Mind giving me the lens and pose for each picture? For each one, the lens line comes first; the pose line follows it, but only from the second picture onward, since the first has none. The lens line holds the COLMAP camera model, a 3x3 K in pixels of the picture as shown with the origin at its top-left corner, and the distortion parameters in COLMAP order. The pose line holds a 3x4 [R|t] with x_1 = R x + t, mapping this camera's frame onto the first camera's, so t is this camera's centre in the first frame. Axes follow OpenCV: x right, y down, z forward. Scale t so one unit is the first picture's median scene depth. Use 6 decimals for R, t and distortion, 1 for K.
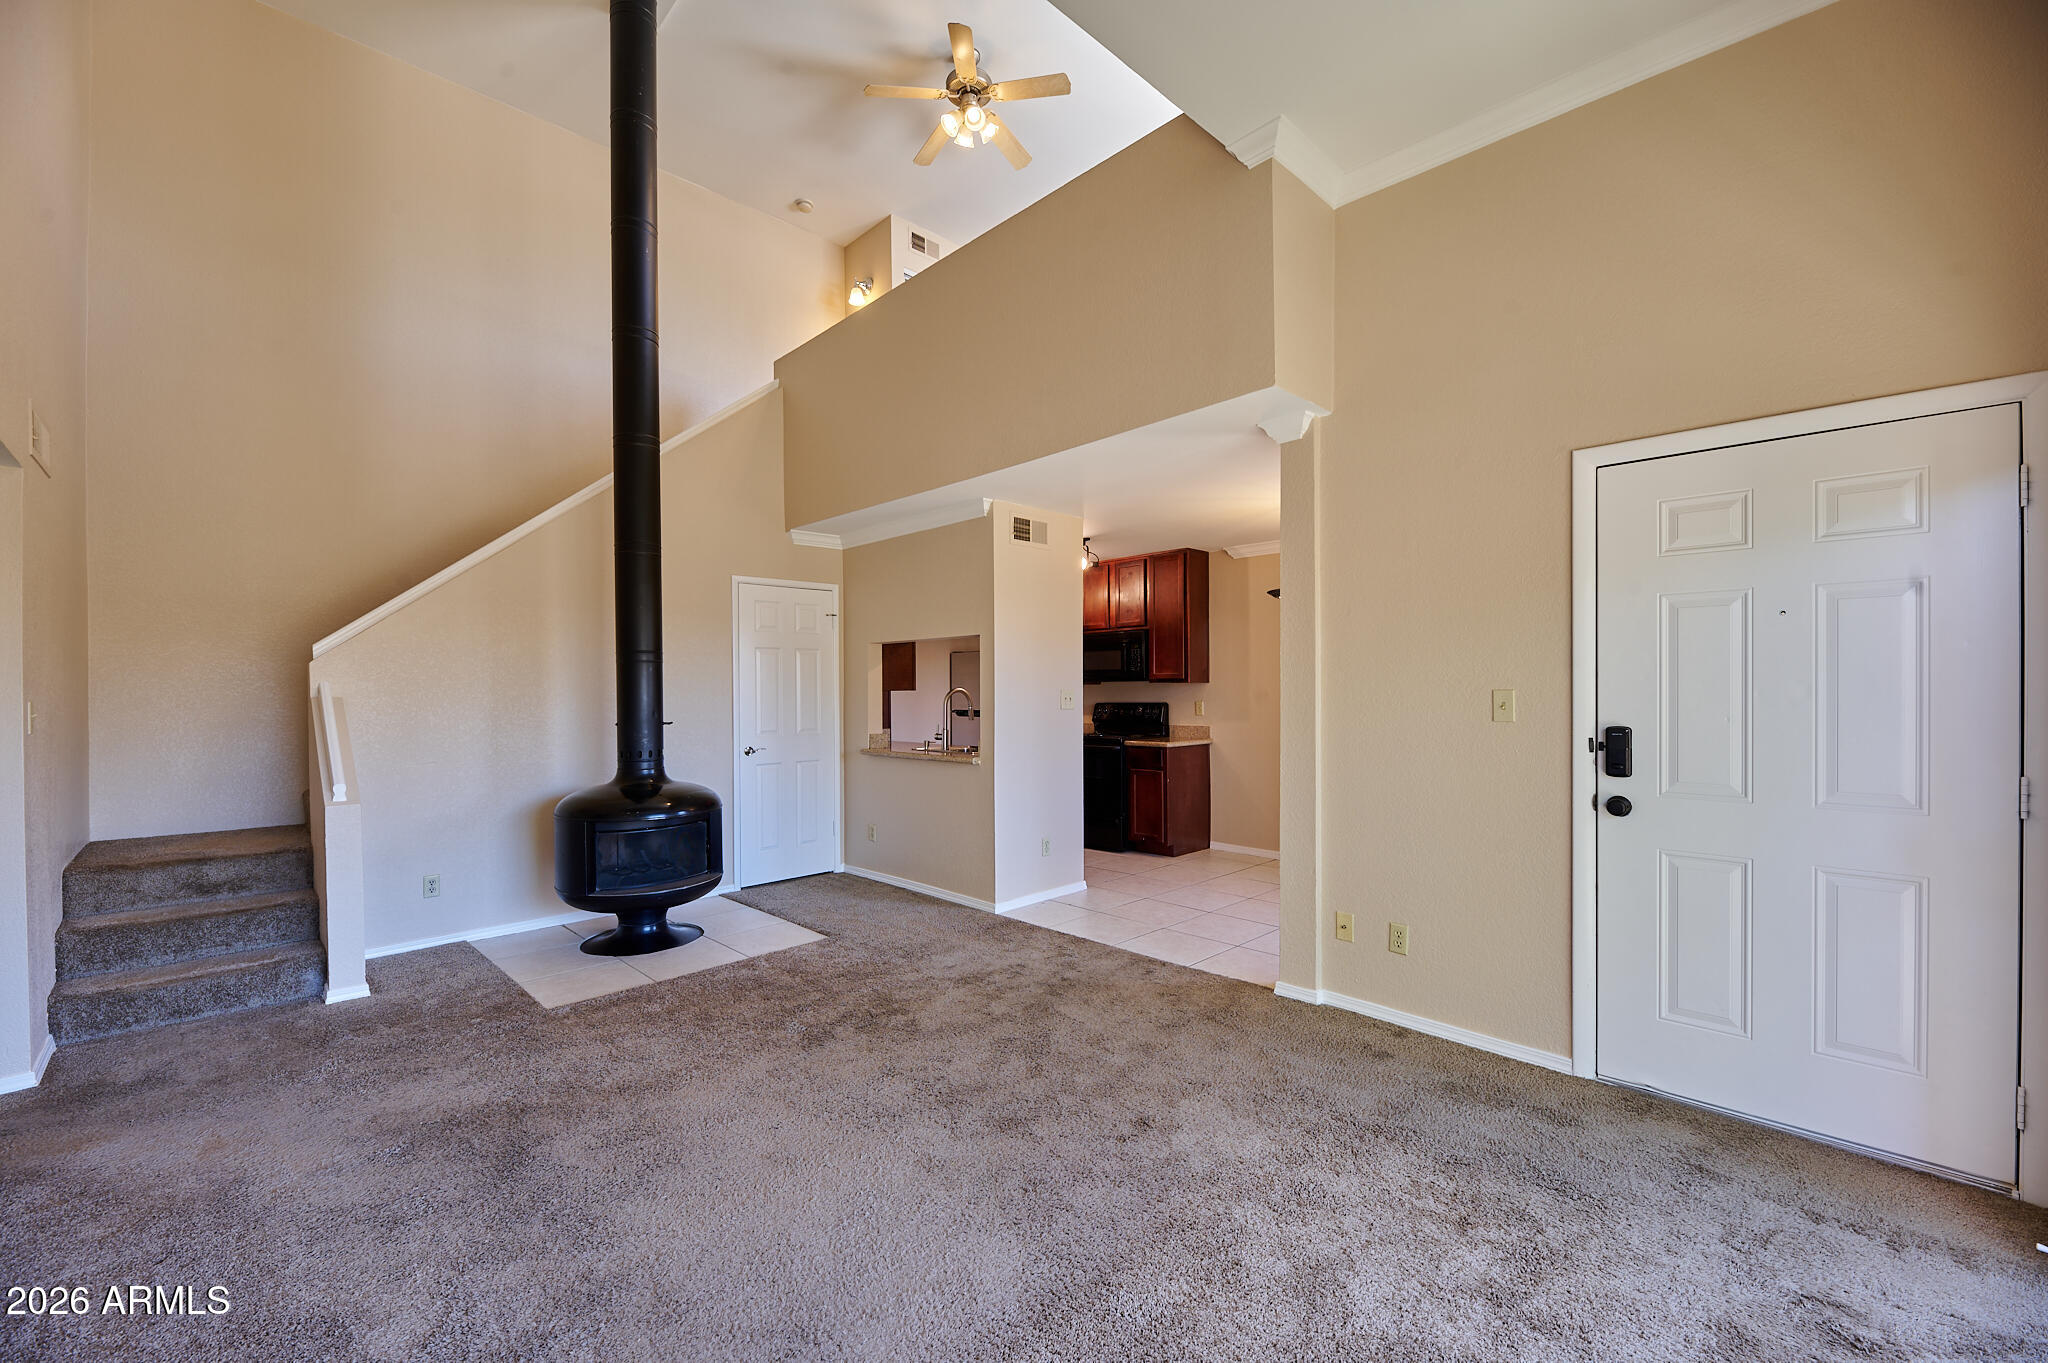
lens RADIAL K [[826.3, 0, 1020.8], [0, 826.3, 689.2], [0, 0, 1]] dist [0.001382, -0.000154]
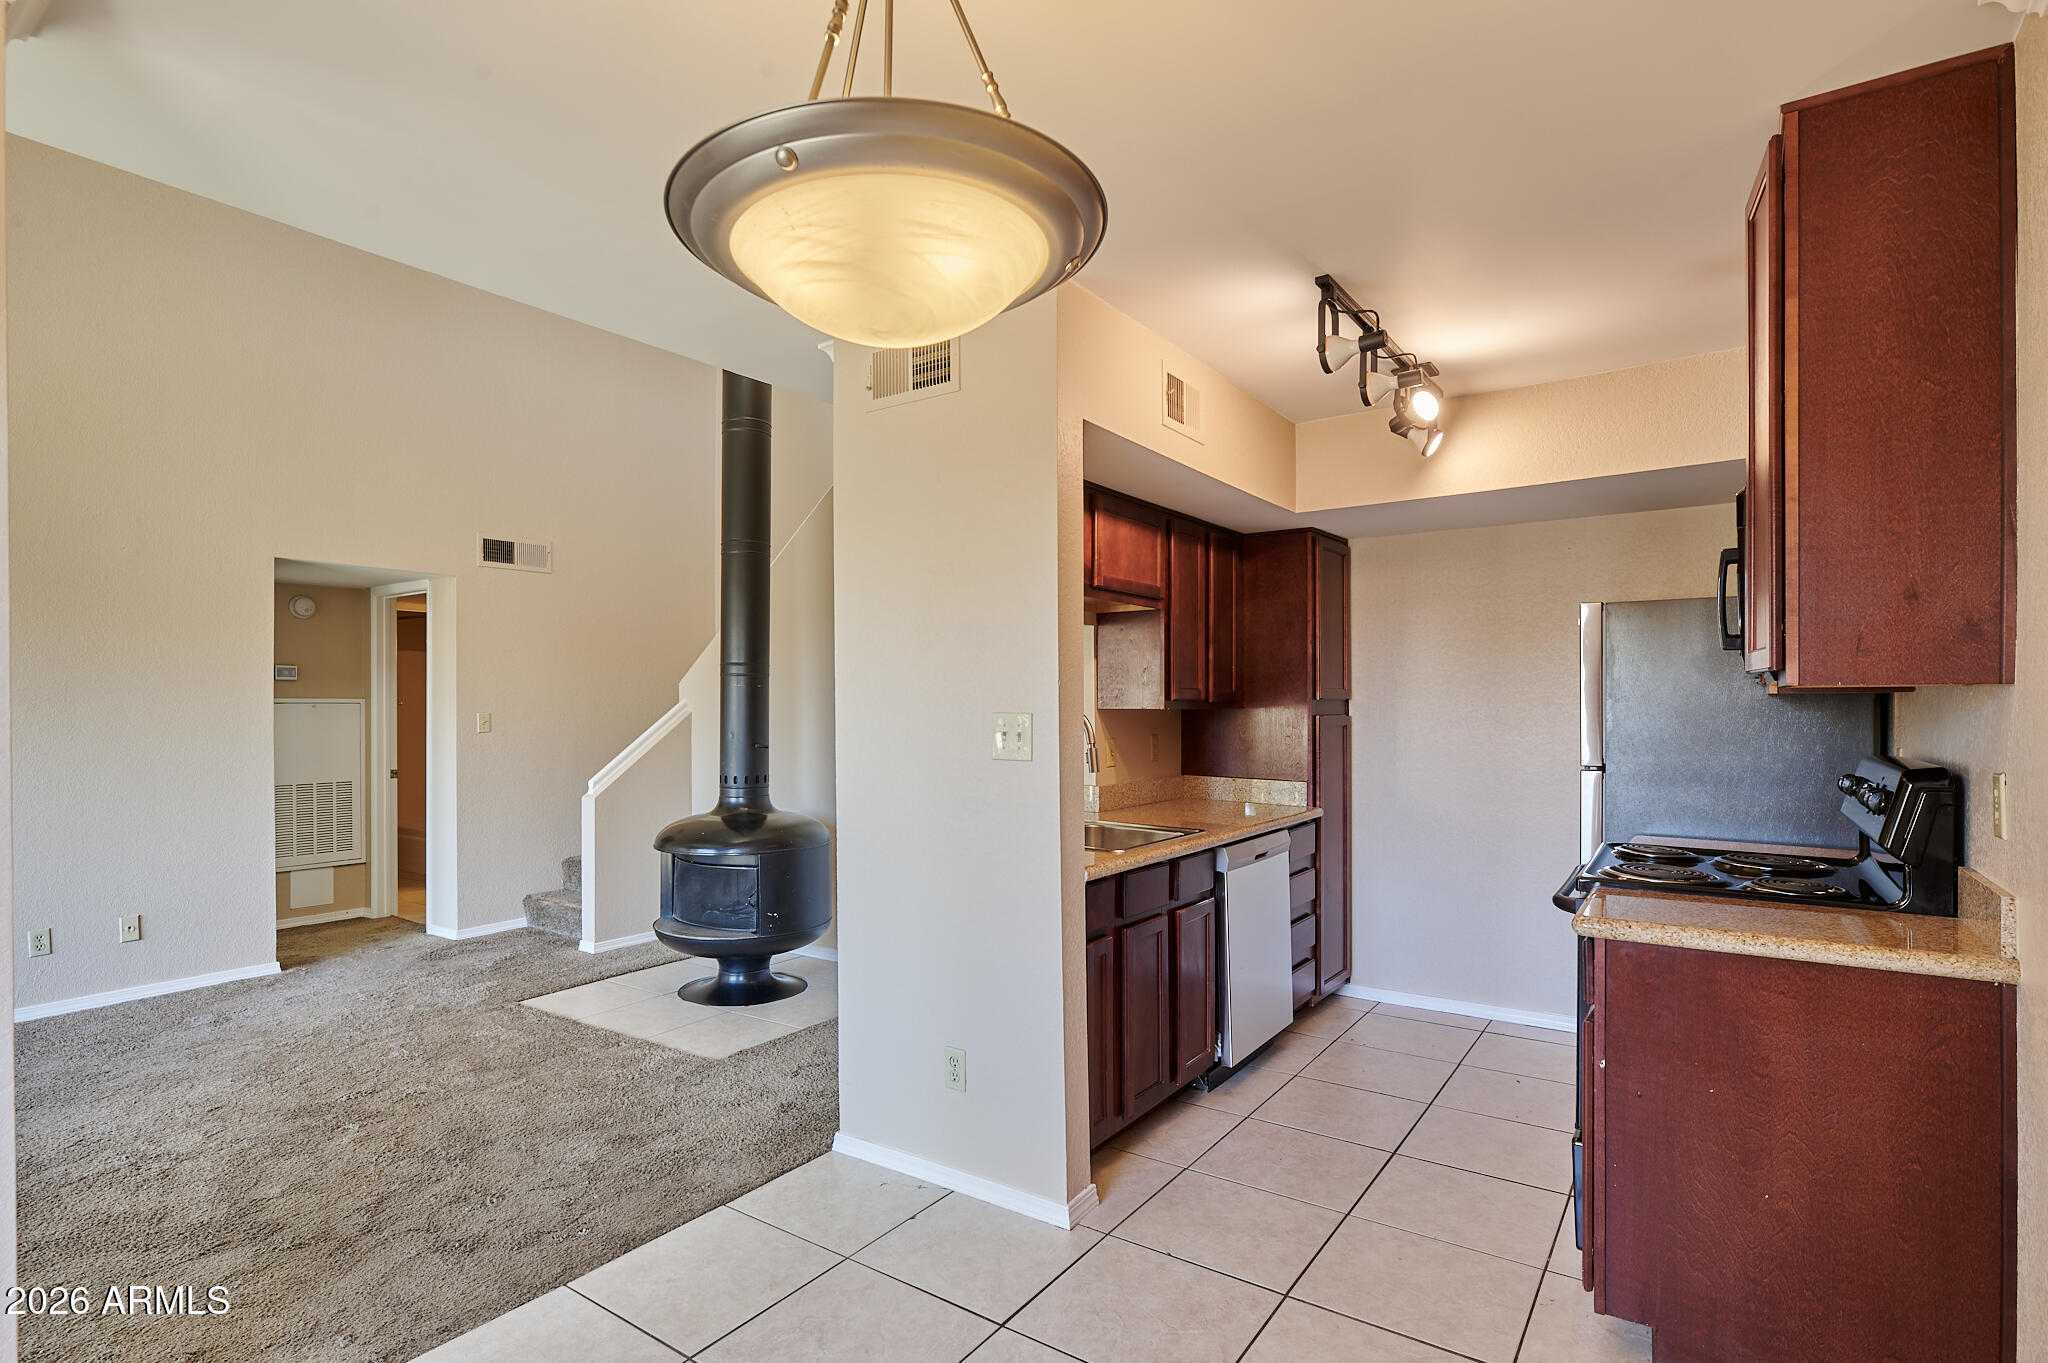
lens RADIAL K [[1012.8, 0, 1000.0], [0, 1012.8, 707.8], [0, 0, 1]] dist [-0.000028, 0.000027]
pose [[0.174713, 0.006345, -0.984599, 0.774502], [0.002170, 0.999974, 0.006829, -0.006411], [0.984617, -0.003329, 0.174694, 1.276629]]
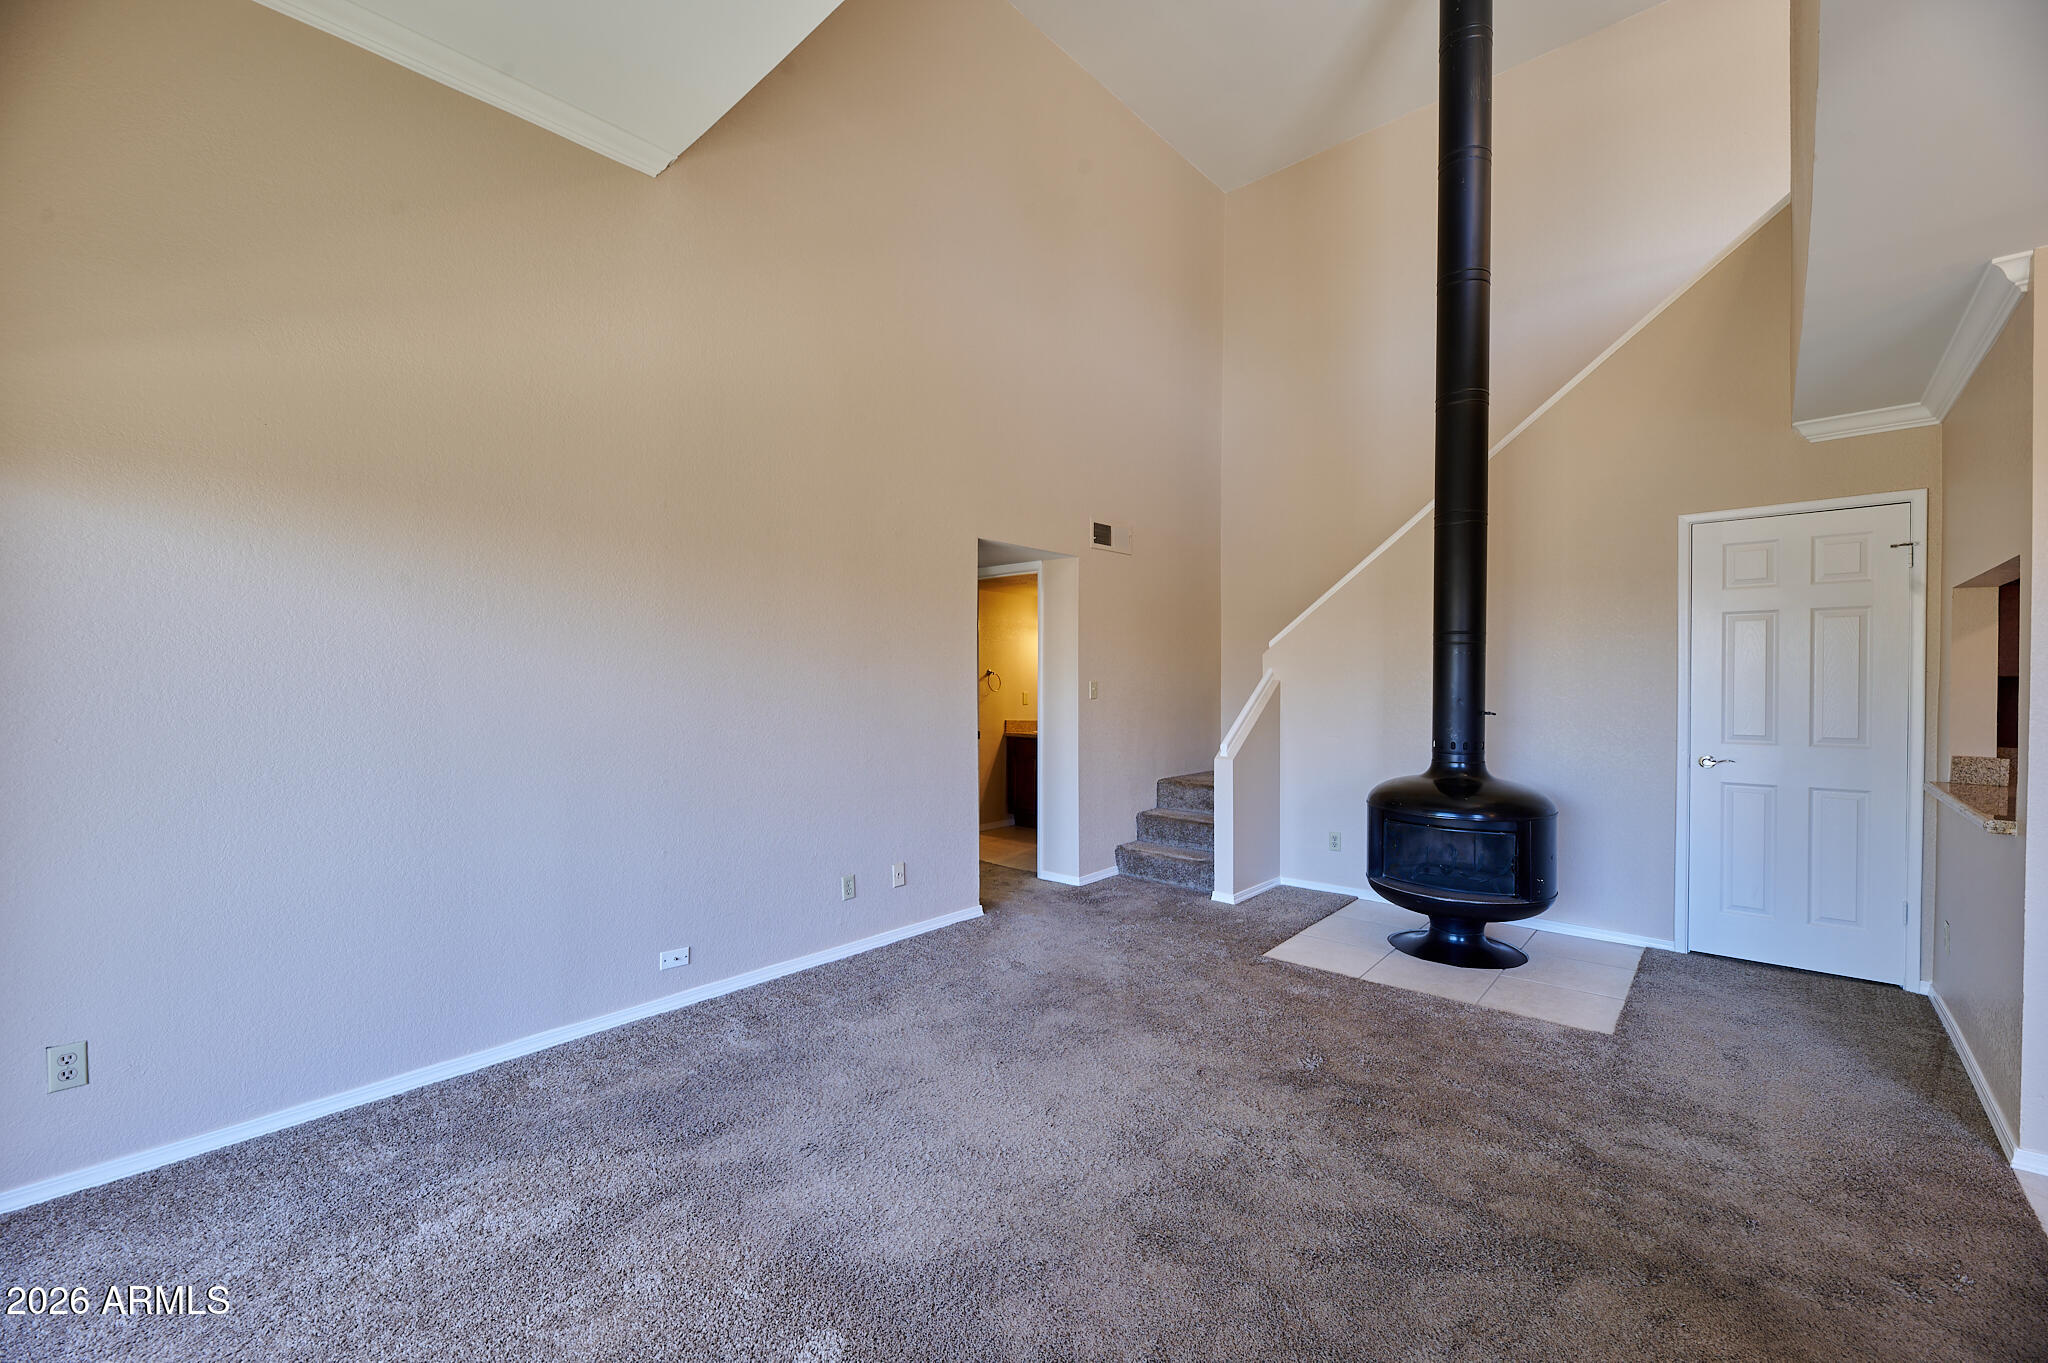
lens RADIAL K [[826.3, 0, 1020.8], [0, 826.3, 689.2], [0, 0, 1]] dist [0.001382, -0.000154]
pose [[0.062153, 0.016552, -0.997929, 0.492570], [0.002880, 0.999855, 0.016763, 0.000037], [0.998062, -0.003916, 0.062096, 0.549982]]
